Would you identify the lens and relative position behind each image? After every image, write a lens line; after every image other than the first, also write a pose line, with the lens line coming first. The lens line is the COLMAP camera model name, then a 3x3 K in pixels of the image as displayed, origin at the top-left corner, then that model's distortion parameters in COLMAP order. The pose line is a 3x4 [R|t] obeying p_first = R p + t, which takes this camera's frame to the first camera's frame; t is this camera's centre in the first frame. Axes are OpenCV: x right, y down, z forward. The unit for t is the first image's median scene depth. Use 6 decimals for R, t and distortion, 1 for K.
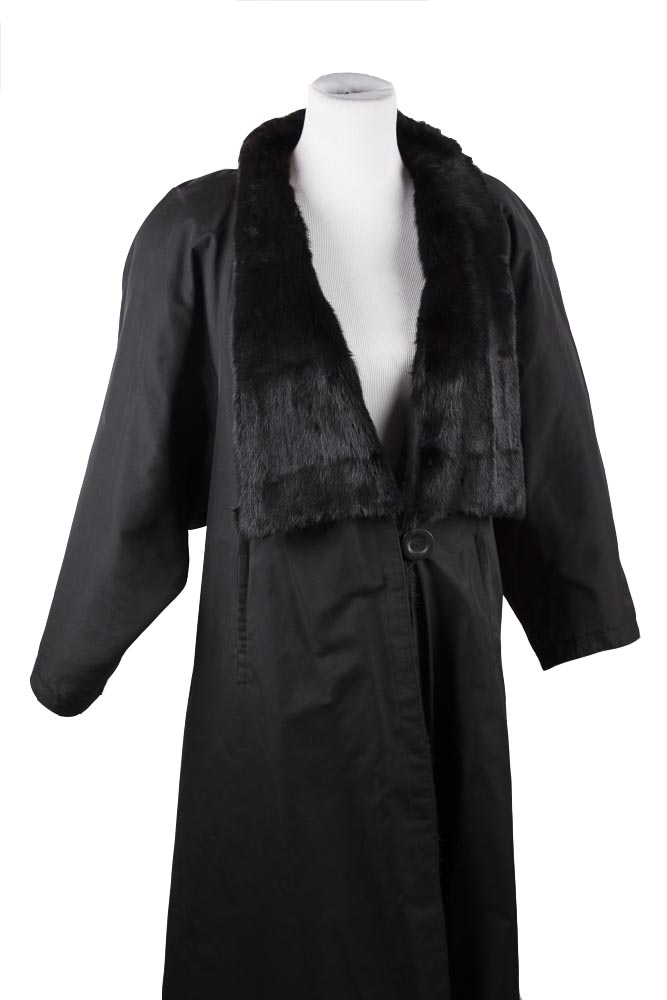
lens RADIAL K [[1118.6, 0, 339.3], [0, 1118.6, 483.3], [0, 0, 1]] dist [0.084832, 0.000000]
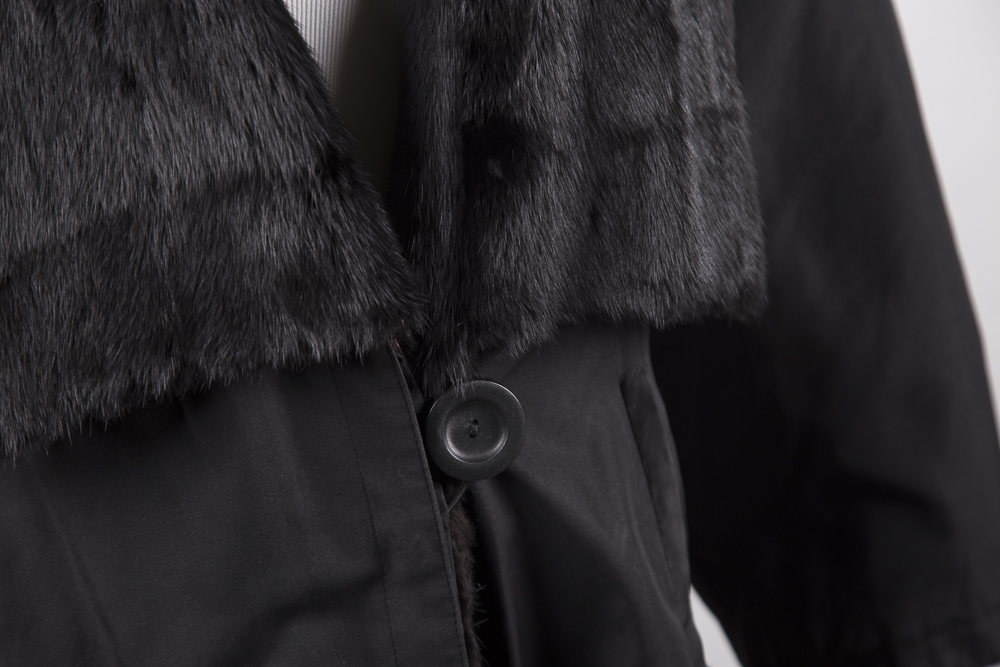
lens RADIAL K [[2599.1, 0, 494.1], [0, 2599.1, 338.4], [0, 0, 1]] dist [0.474427, 0.000000]
pose [[0.973602, -0.102681, 0.203854, -0.073796], [0.095556, 0.994428, 0.044517, -0.003798], [-0.207289, -0.023862, 0.977989, 0.280134]]
